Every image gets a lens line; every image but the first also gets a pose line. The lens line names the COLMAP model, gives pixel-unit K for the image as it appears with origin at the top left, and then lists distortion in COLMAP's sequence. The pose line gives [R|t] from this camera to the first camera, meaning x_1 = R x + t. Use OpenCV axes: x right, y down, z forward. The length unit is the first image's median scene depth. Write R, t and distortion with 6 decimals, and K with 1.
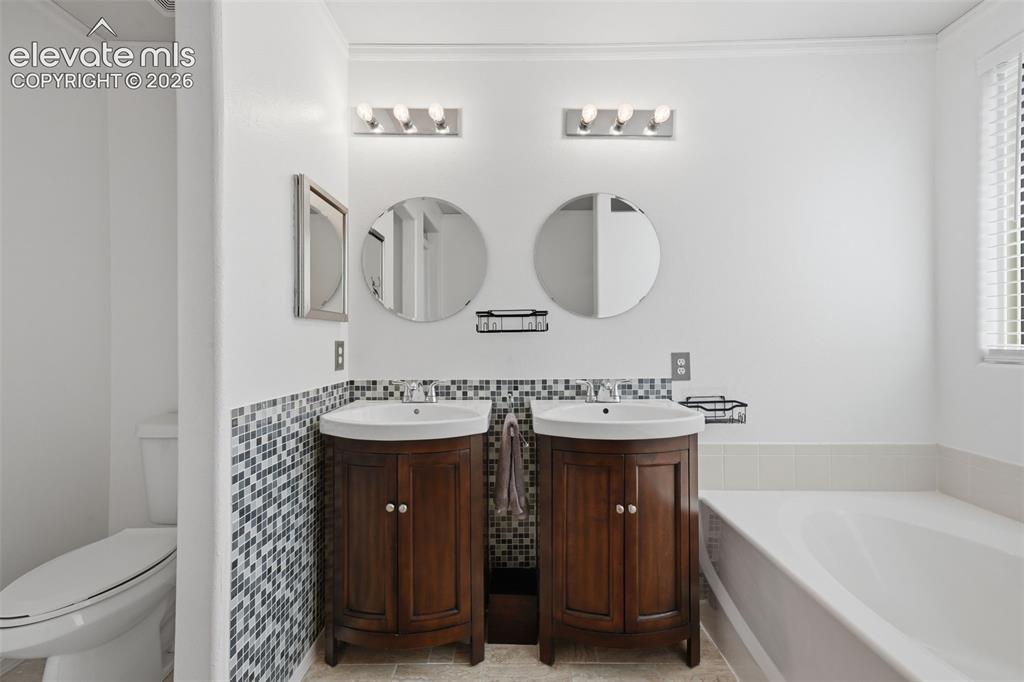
lens RADIAL K [[419.2, 0, 512.5], [0, 419.2, 339.9], [0, 0, 1]] dist [0.014170, 0.005097]
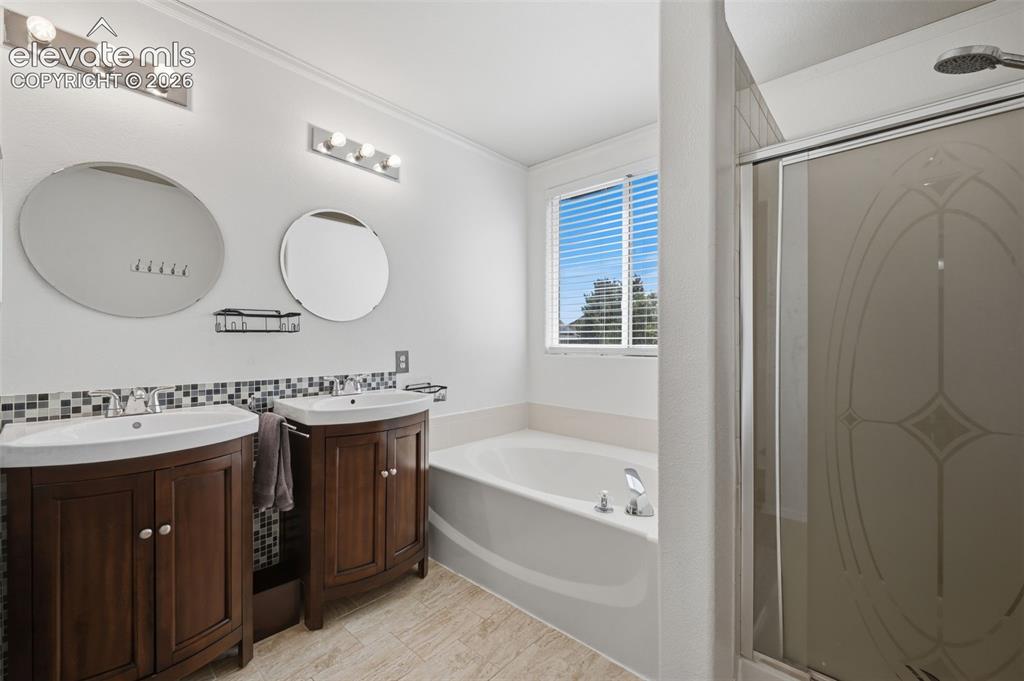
lens RADIAL K [[419.2, 0, 512.5], [0, 419.2, 339.4], [0, 0, 1]] dist [0.014170, 0.005097]
pose [[0.676386, 0.009224, 0.736490, -0.321426], [-0.009876, 0.999945, -0.003453, -0.003811], [-0.736481, -0.004938, 0.676440, -0.108535]]
